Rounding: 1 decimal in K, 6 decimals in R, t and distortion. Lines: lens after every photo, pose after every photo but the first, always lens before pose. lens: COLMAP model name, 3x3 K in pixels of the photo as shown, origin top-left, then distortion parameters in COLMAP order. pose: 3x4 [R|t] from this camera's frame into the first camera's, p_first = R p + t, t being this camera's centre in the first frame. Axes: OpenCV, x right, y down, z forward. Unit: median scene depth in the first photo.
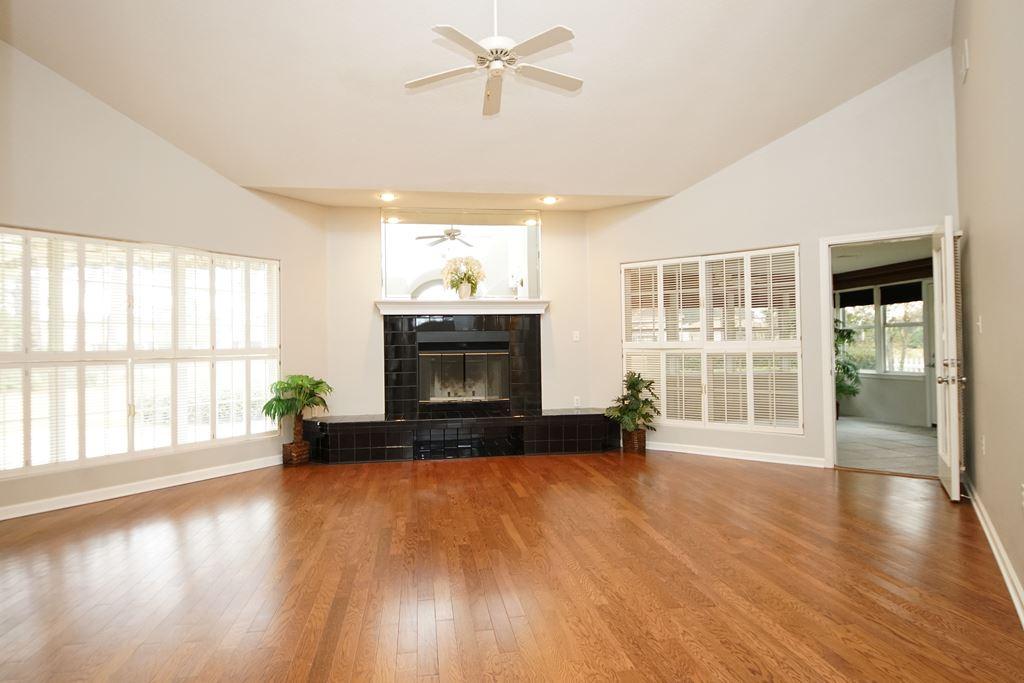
lens RADIAL K [[568.9, 0, 503.5], [0, 568.9, 335.3], [0, 0, 1]] dist [0.045911, -0.044585]
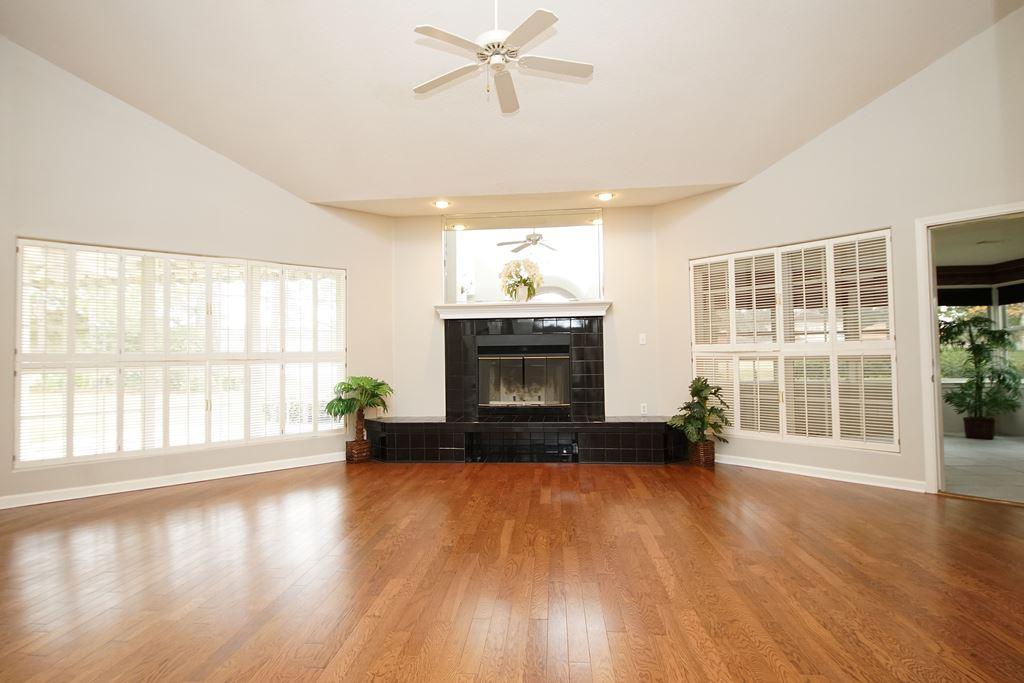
lens RADIAL K [[568.9, 0, 503.5], [0, 568.9, 335.3], [0, 0, 1]] dist [0.045911, -0.044585]
pose [[0.970884, -0.008627, -0.239393, 0.147974], [0.004636, 0.999841, -0.017228, 0.011878], [0.239503, 0.015616, 0.970770, 0.035367]]
